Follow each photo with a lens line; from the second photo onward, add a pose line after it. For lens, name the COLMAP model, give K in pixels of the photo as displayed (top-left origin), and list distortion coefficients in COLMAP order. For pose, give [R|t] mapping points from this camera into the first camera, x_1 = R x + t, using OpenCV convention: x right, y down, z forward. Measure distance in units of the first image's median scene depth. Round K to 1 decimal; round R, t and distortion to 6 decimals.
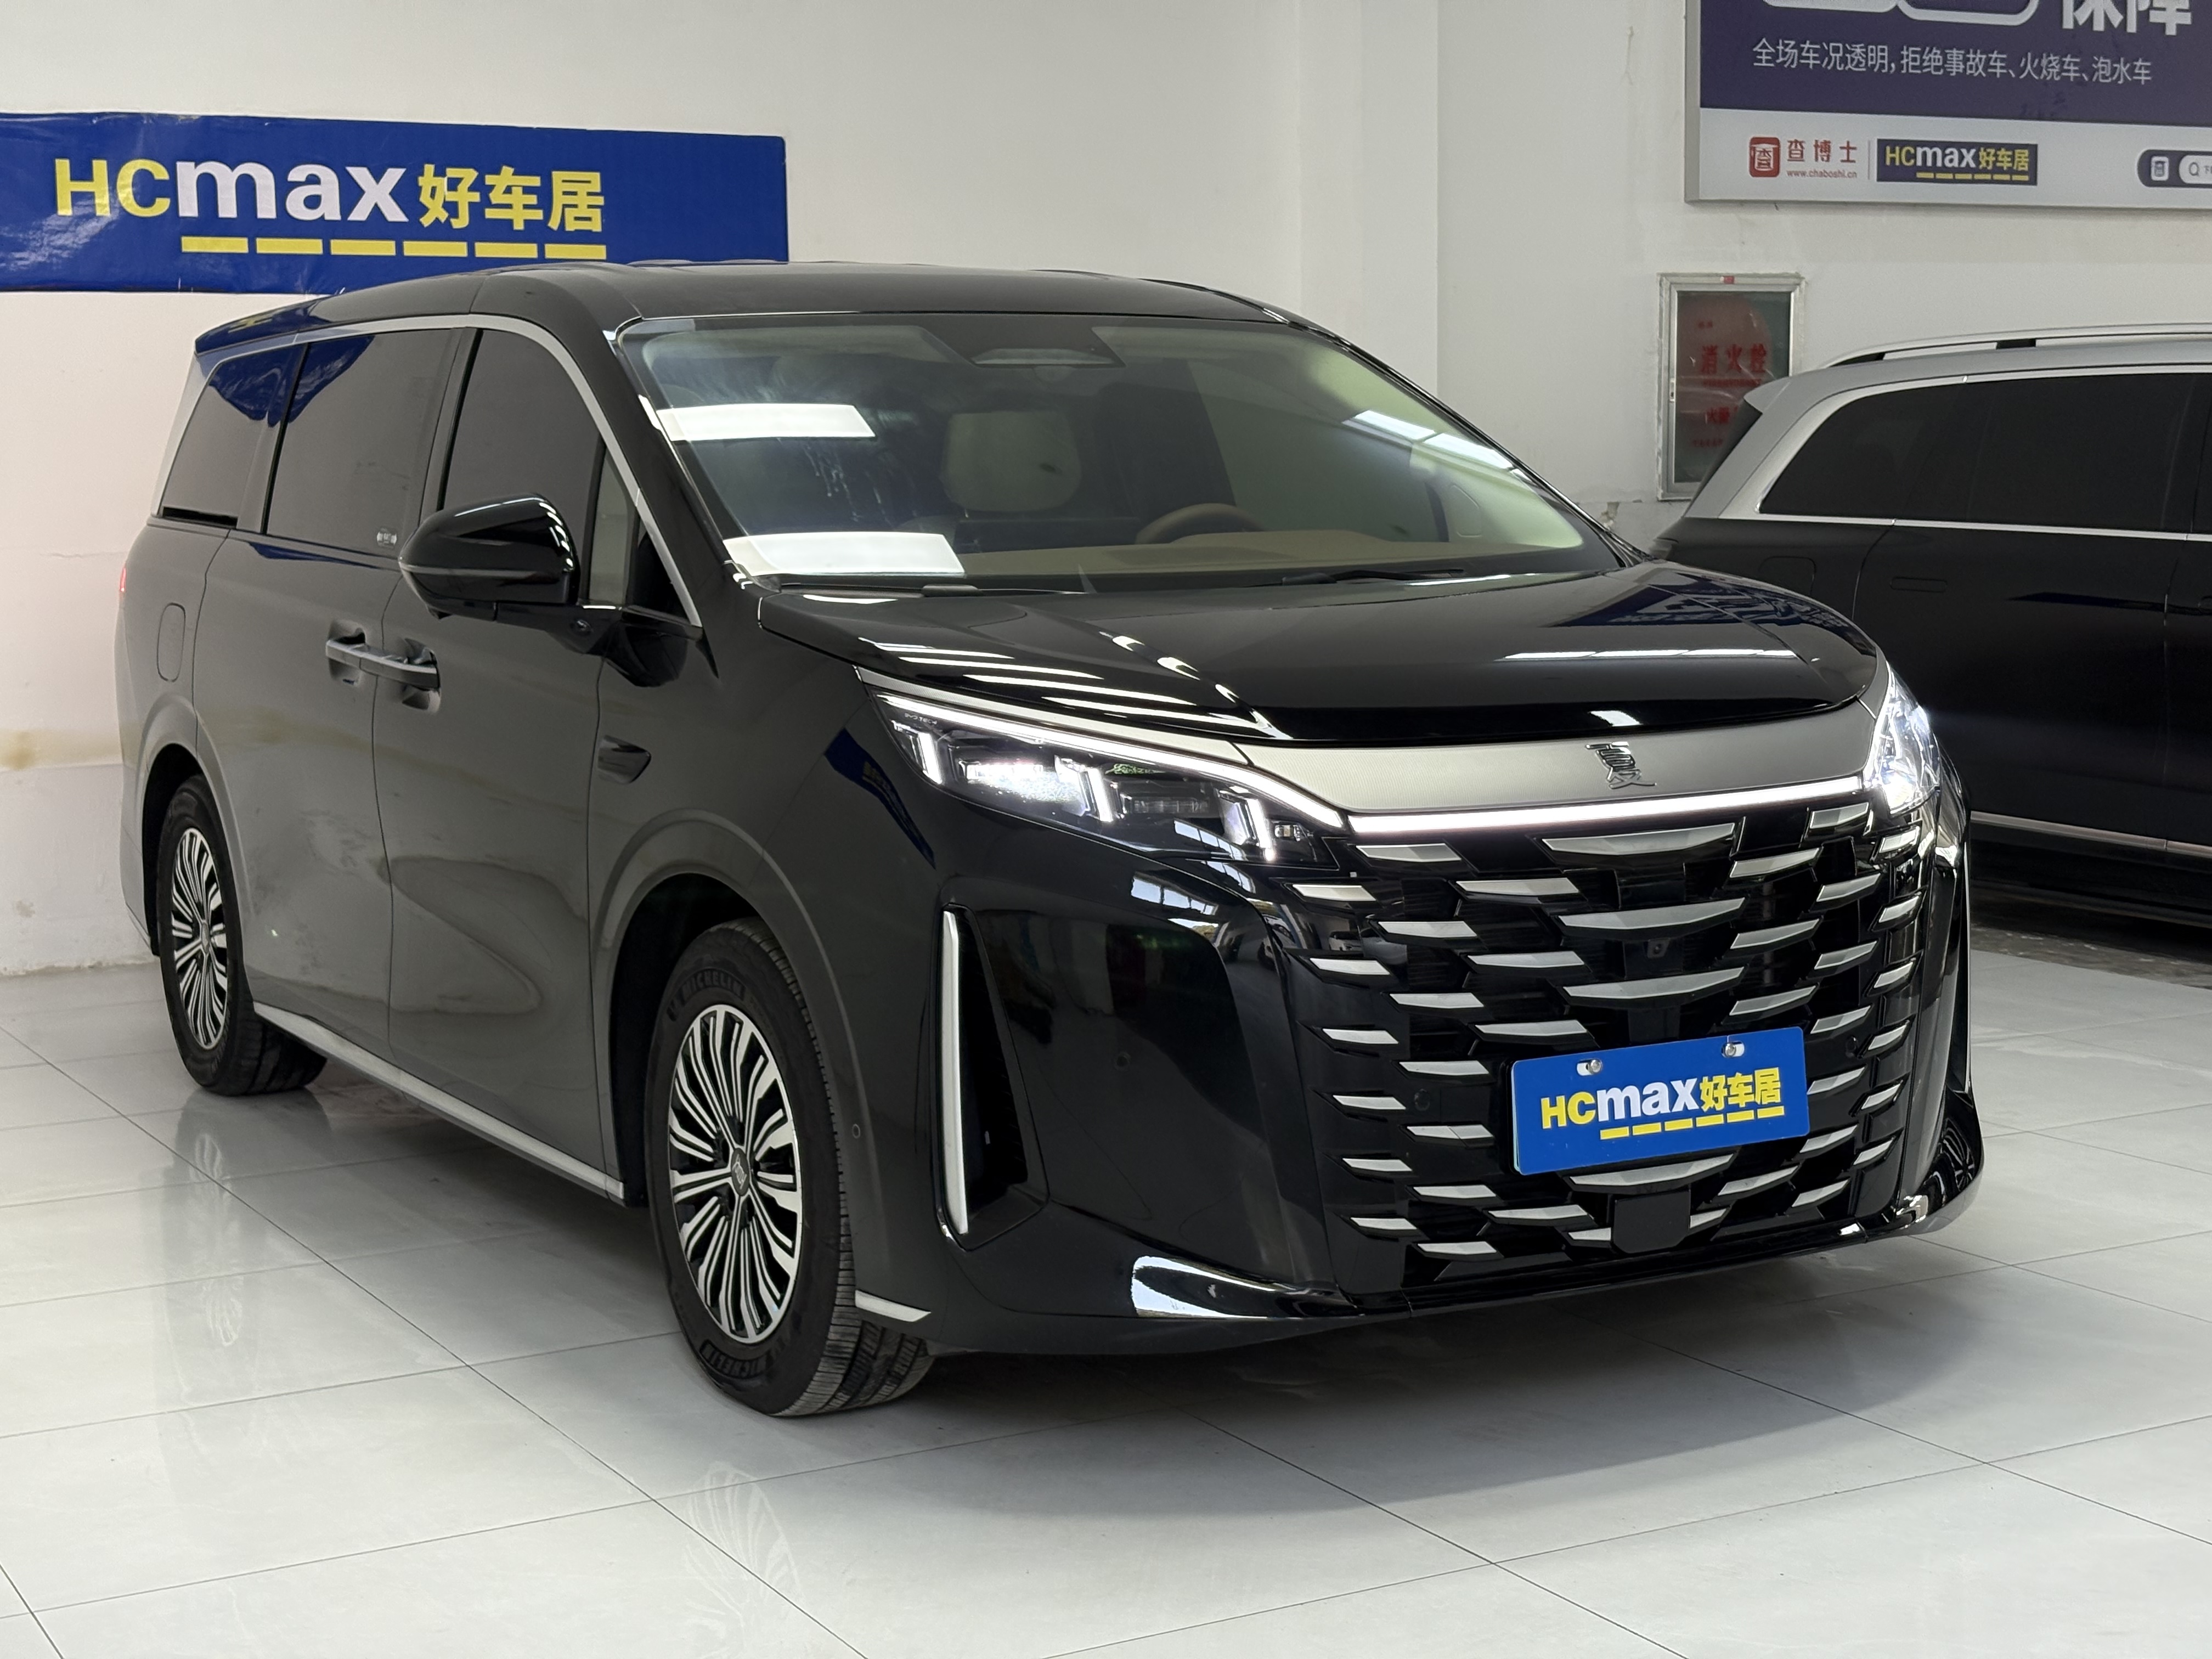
lens RADIAL K [[3295.8, 0, 1106.0], [0, 3295.8, 829.5], [0, 0, 1]] dist [0.192425, -0.852412]
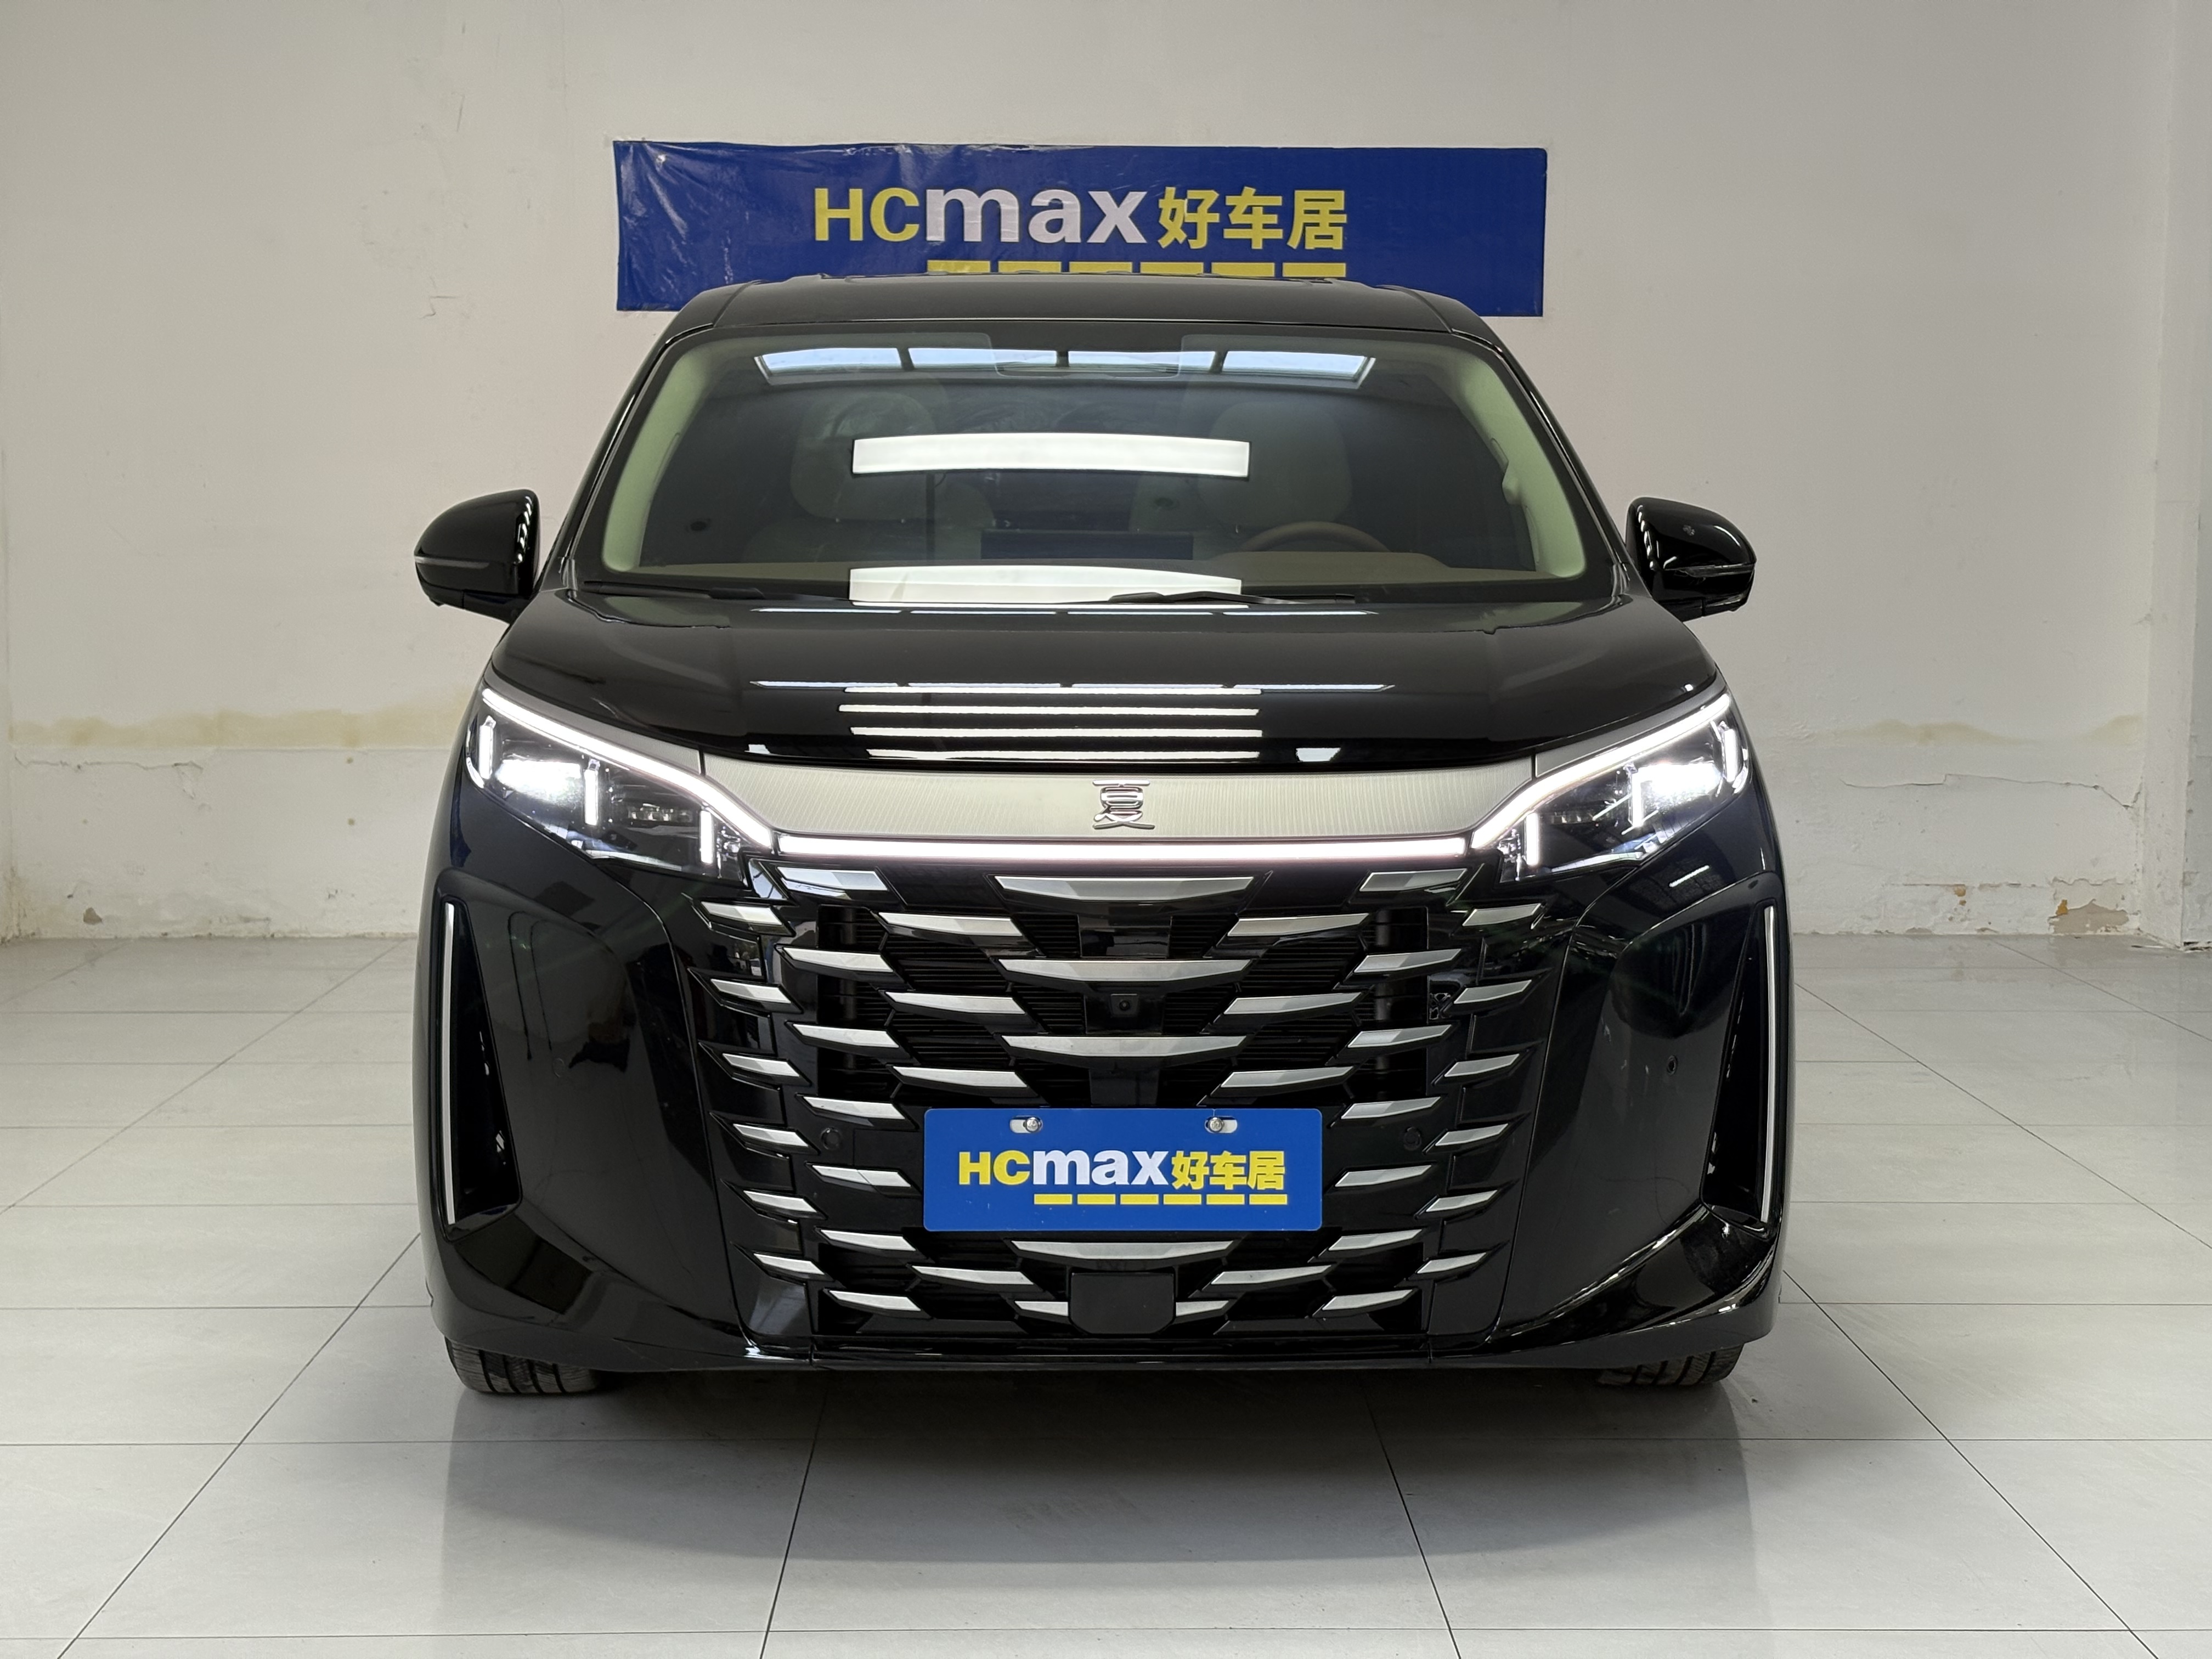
lens RADIAL K [[3295.8, 0, 1106.0], [0, 3295.8, 829.5], [0, 0, 1]] dist [0.192425, -0.852412]
pose [[0.890018, 0.067350, -0.450923, 0.260792], [-0.071122, 0.997431, 0.008599, -0.009158], [0.450343, 0.024417, 0.892522, 0.082284]]
